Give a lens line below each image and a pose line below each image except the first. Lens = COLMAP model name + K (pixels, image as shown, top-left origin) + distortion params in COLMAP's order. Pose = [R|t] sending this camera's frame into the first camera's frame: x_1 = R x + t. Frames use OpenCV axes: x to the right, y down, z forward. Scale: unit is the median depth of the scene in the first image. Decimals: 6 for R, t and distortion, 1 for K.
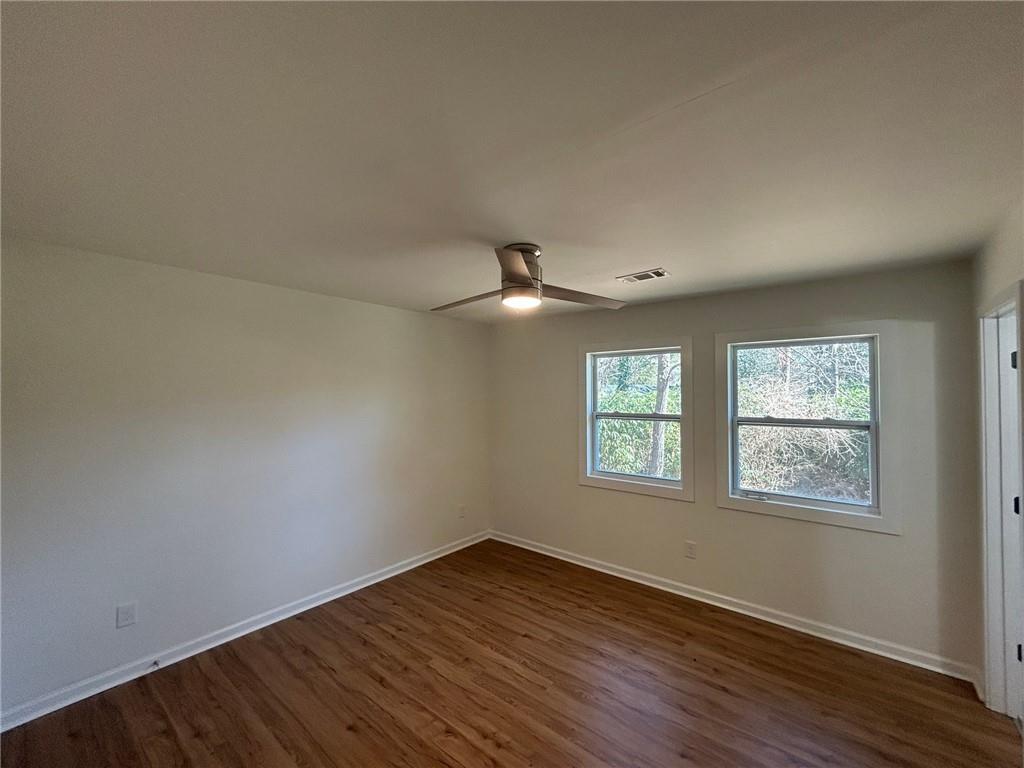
lens RADIAL K [[412.4, 0, 512.7], [0, 412.4, 383.5], [0, 0, 1]] dist [0.000081, 0.000656]
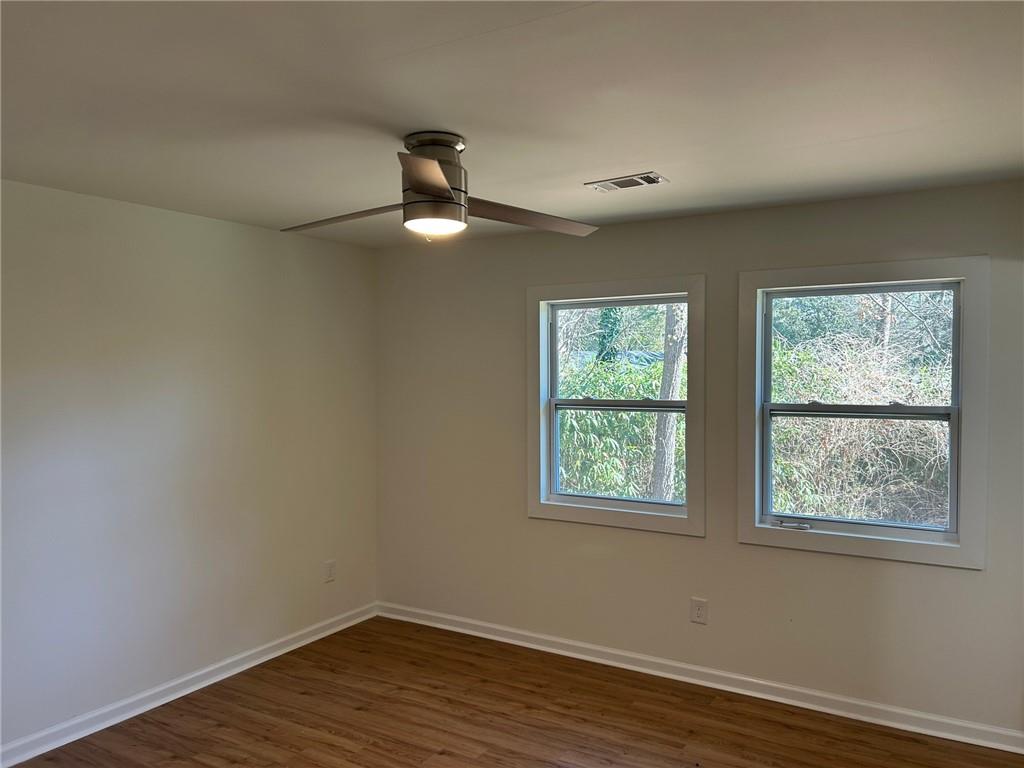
lens RADIAL K [[766.2, 0, 511.7], [0, 766.2, 383.4], [0, 0, 1]] dist [0.055009, -0.051223]
pose [[0.991021, -0.008605, 0.133426, -0.015468], [0.002576, 0.998970, 0.045293, -0.005823], [-0.133678, -0.044542, 0.990023, -0.138390]]
